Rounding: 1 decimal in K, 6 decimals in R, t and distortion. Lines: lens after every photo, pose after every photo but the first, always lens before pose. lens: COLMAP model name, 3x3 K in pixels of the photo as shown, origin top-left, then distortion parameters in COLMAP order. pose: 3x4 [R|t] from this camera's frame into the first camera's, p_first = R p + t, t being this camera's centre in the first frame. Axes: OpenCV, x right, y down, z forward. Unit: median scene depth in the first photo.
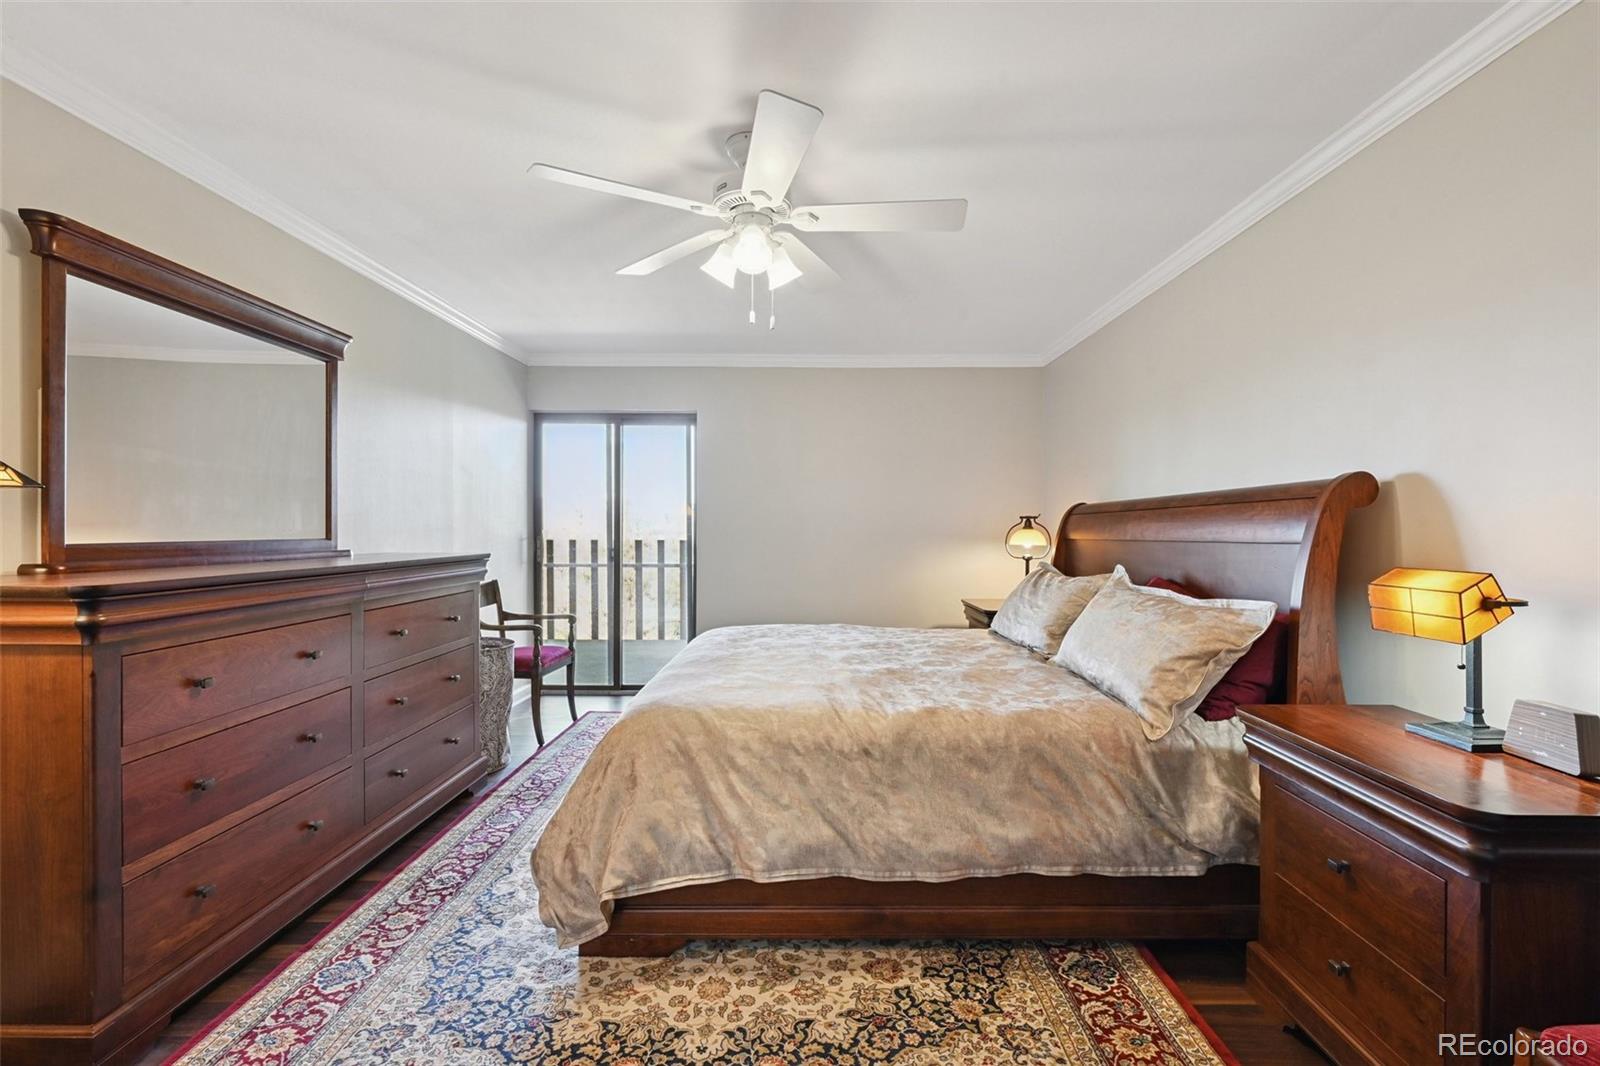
lens RADIAL K [[671.3, 0, 795.7], [0, 671.3, 523.9], [0, 0, 1]] dist [-0.001295, 0.000422]
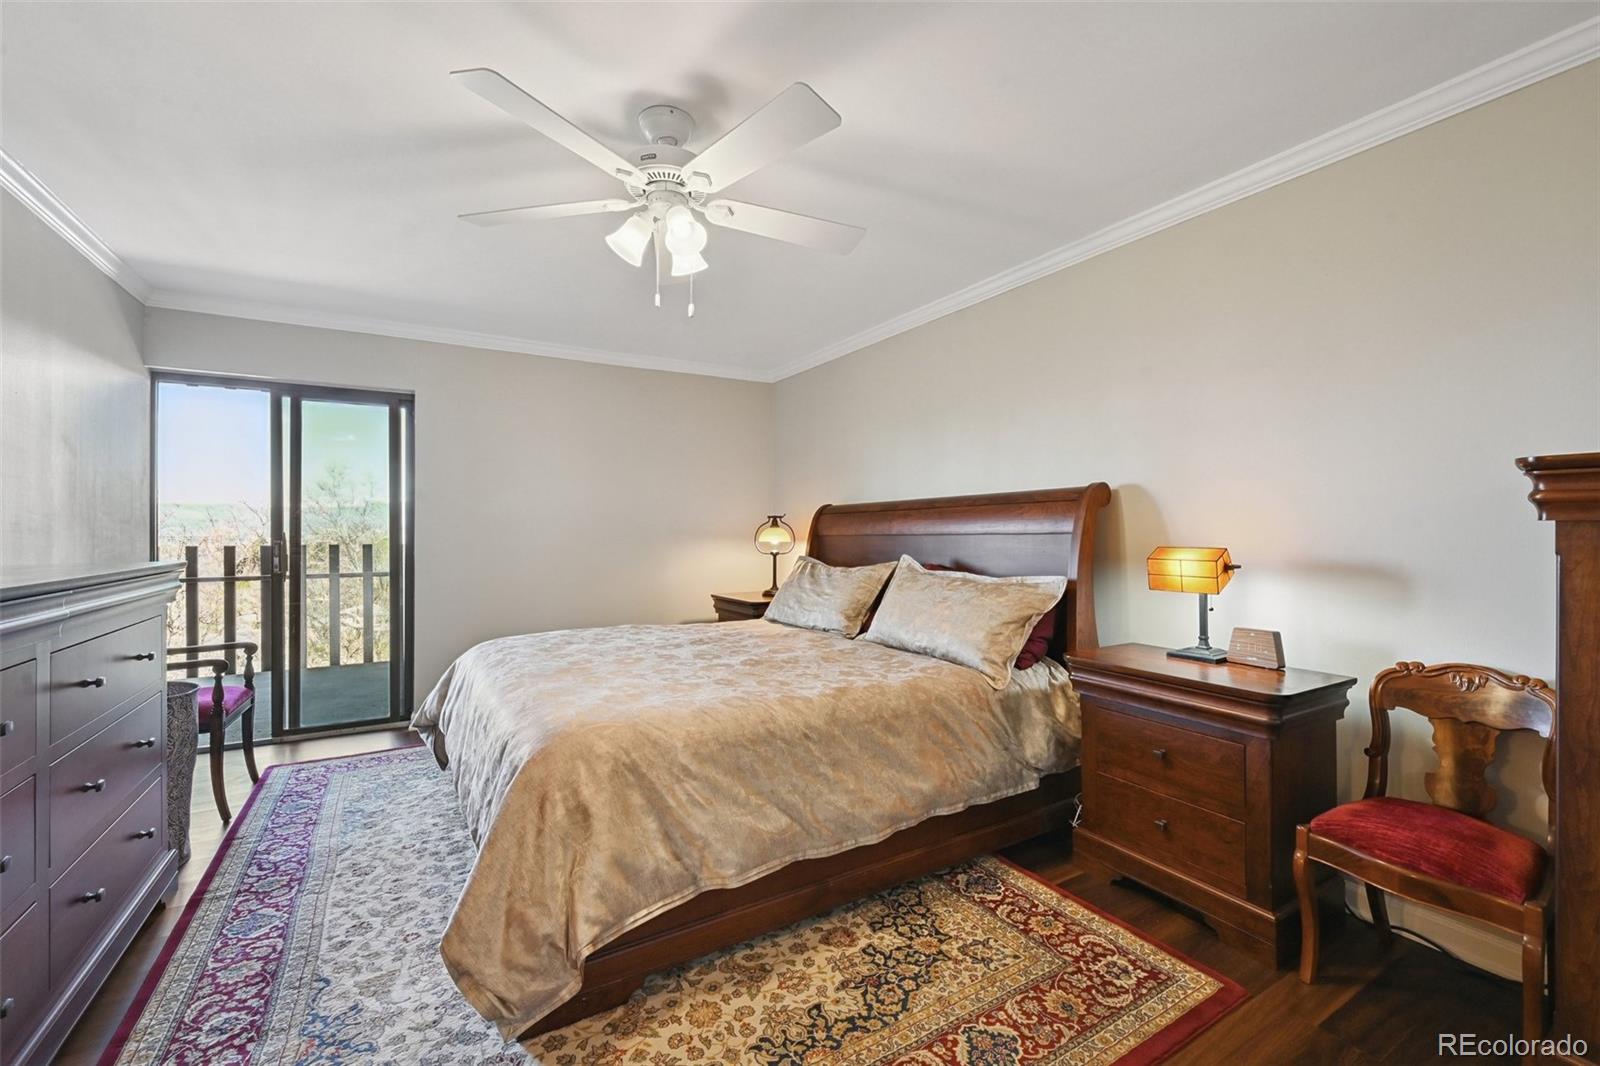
lens RADIAL K [[671.3, 0, 695.2], [0, 671.3, 521.0], [0, 0, 1]] dist [-0.001295, 0.000422]
pose [[0.865911, 0.003239, 0.500188, -0.578895], [0.003141, 0.999924, -0.011911, 0.017723], [-0.500188, 0.011885, 0.865835, 0.182929]]
